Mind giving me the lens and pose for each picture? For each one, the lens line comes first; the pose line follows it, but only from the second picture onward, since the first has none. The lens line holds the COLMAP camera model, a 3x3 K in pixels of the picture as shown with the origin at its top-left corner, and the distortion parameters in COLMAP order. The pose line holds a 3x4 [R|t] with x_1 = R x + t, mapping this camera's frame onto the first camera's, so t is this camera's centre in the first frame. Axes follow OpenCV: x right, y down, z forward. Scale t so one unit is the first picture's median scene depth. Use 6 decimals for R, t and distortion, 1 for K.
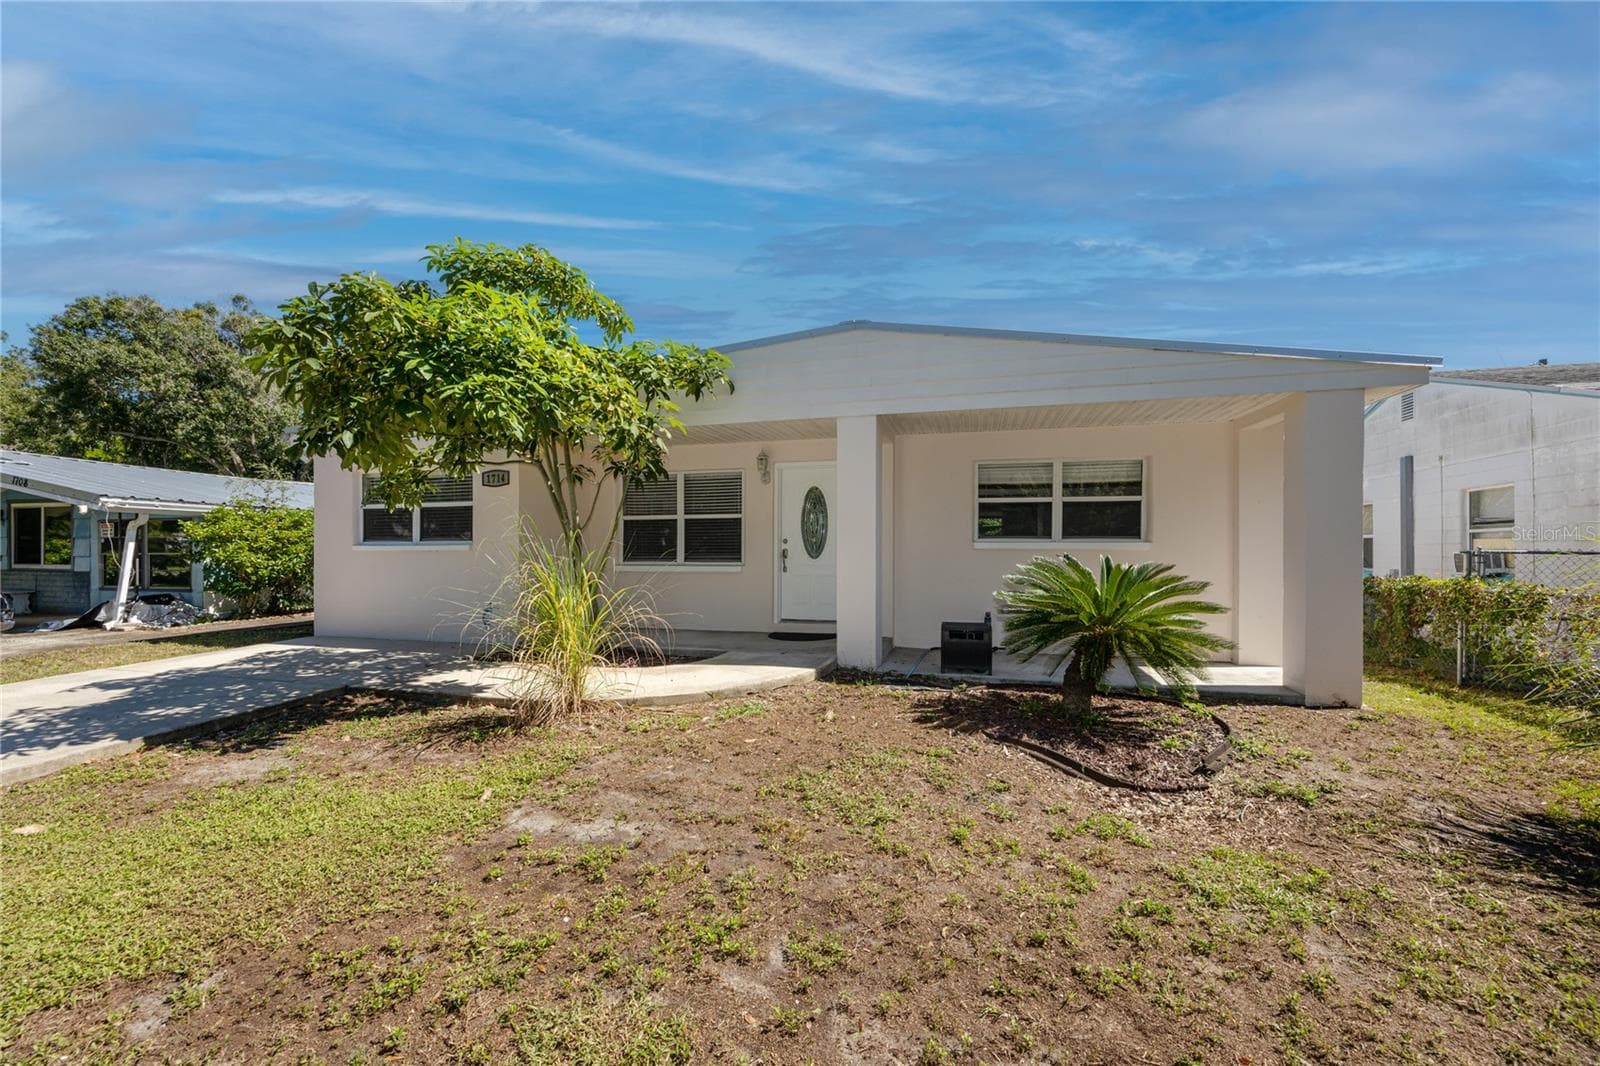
lens RADIAL K [[625.2, 0, 804.0], [0, 625.2, 528.0], [0, 0, 1]] dist [-0.000216, 0.000062]
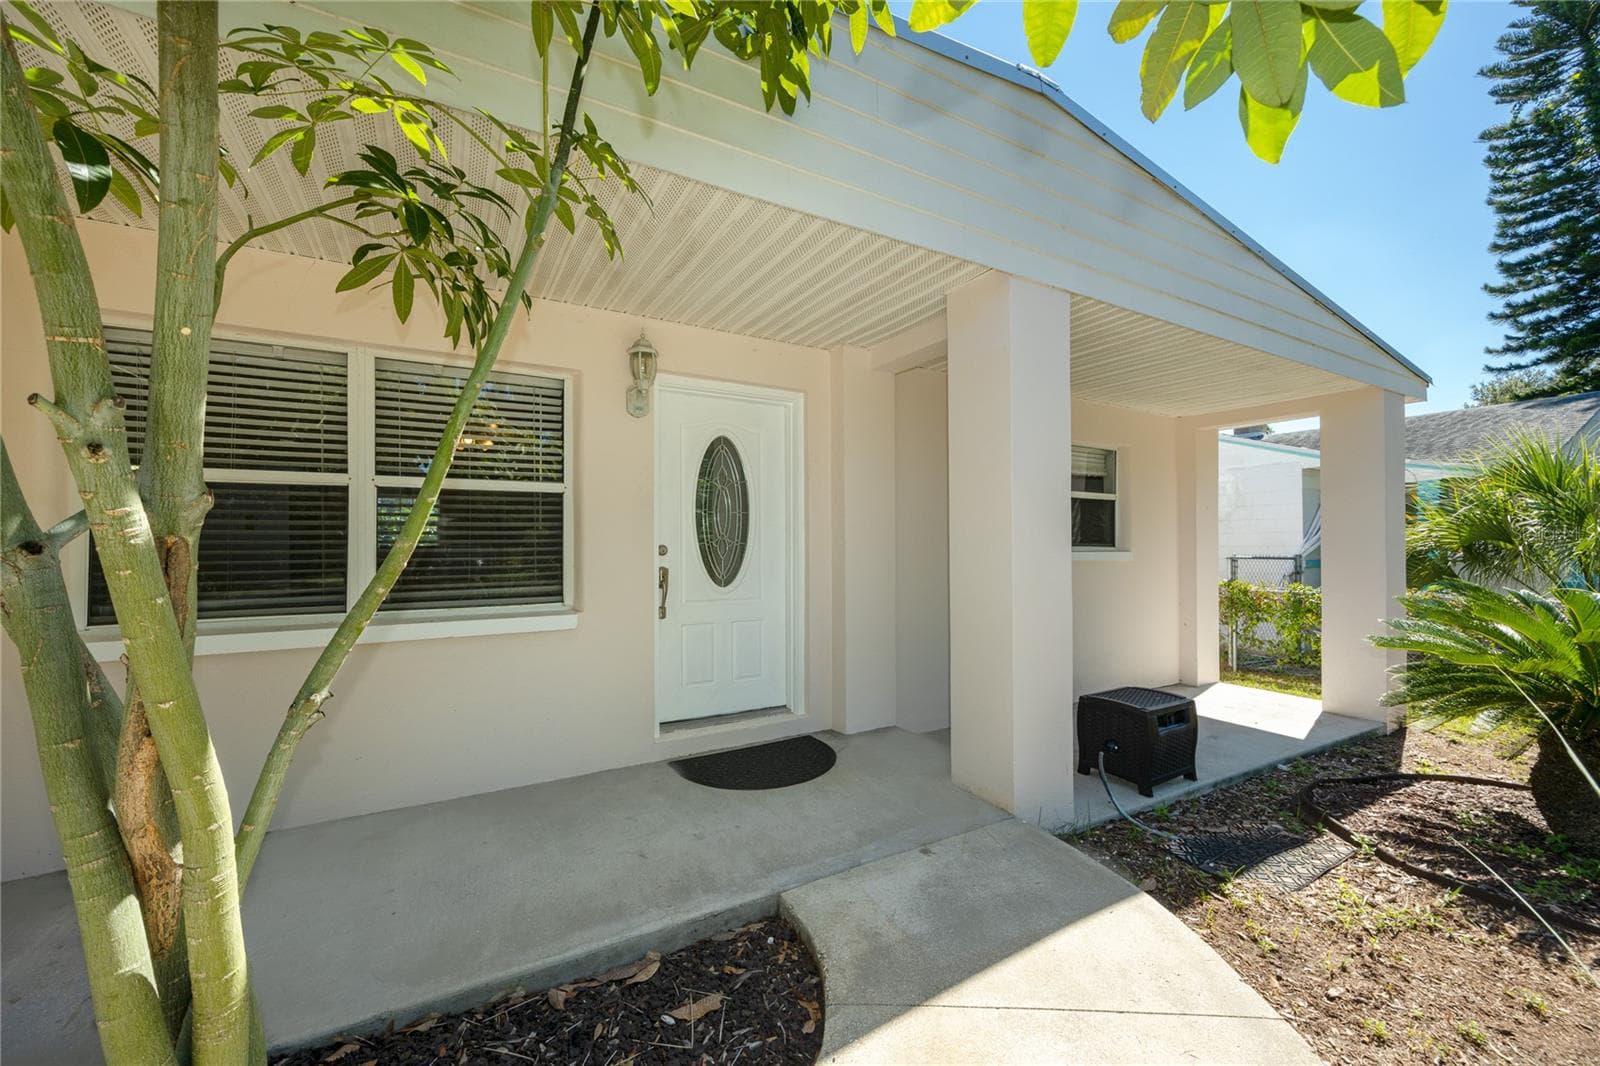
lens RADIAL K [[606.6, 0, 790.5], [0, 606.6, 549.1], [0, 0, 1]] dist [-0.001538, -0.000004]
pose [[0.693867, -0.003318, 0.720096, -0.286065], [-0.016992, 0.999636, 0.020979, 0.009619], [-0.719903, -0.026793, 0.693557, 0.636985]]
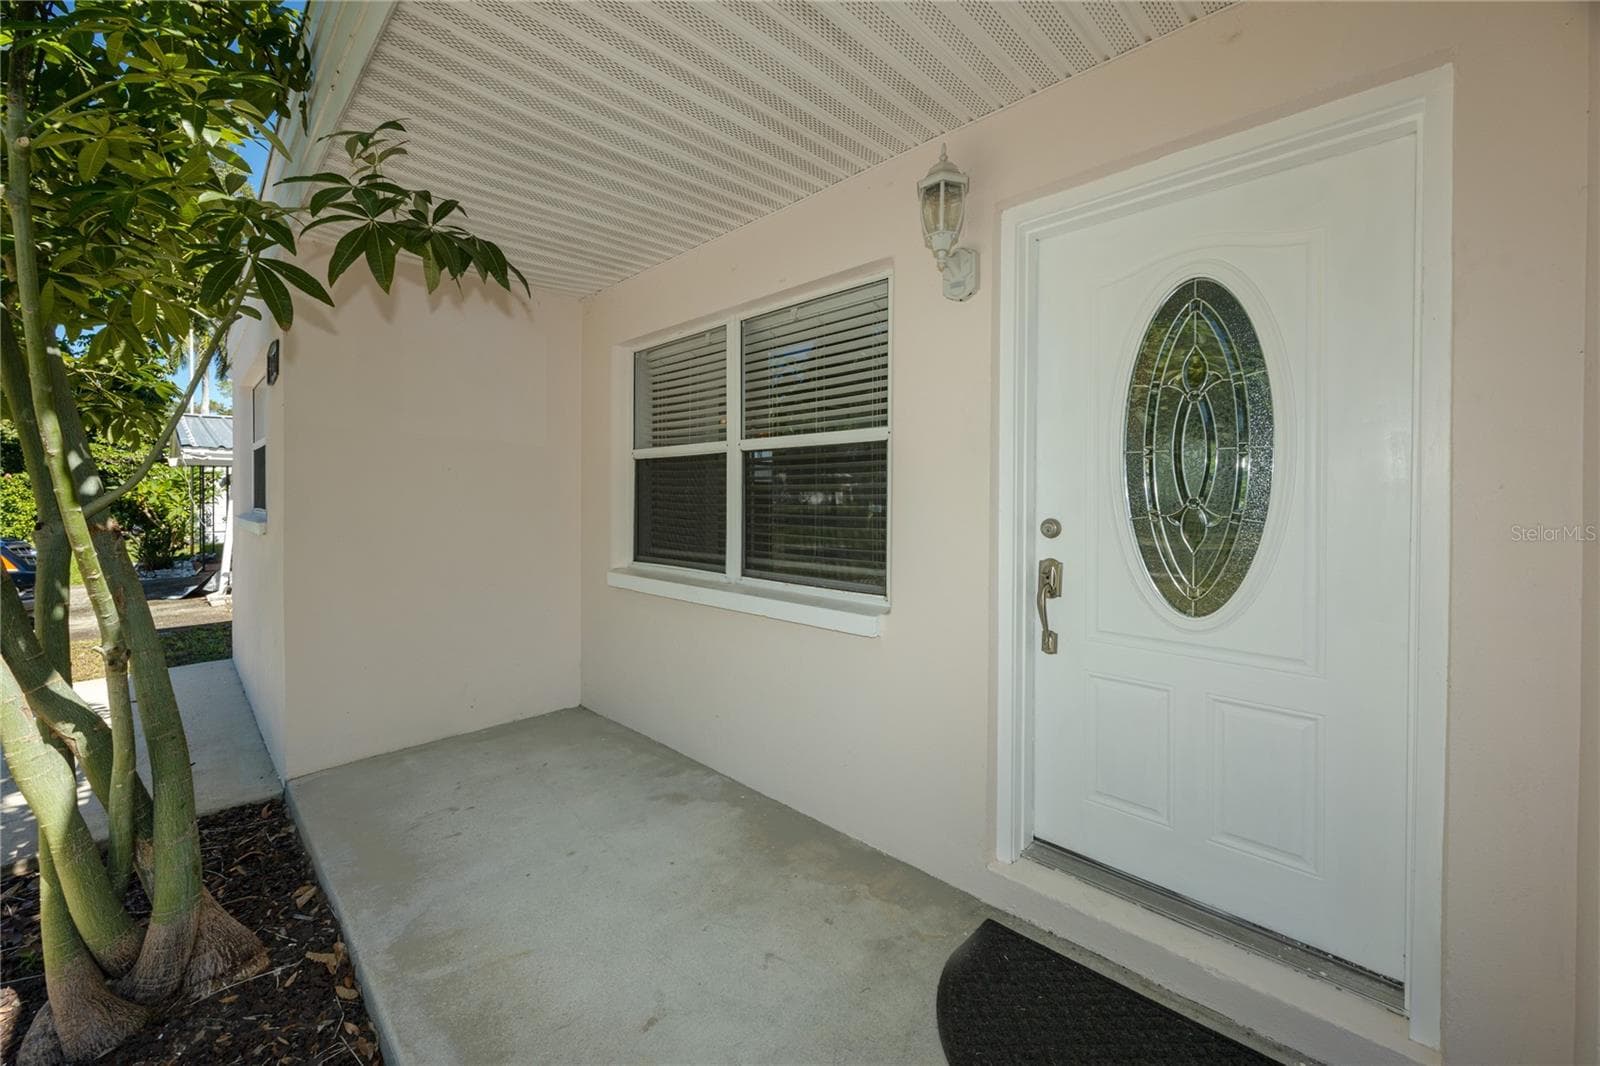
lens RADIAL K [[638.6, 0, 801.8], [0, 638.6, 497.0], [0, 0, 1]] dist [0.012865, 0.000036]
pose [[0.882590, 0.004717, -0.470120, 0.001352], [0.014495, 0.999201, 0.037238, -0.001796], [0.469920, -0.039680, 0.881817, 0.740932]]
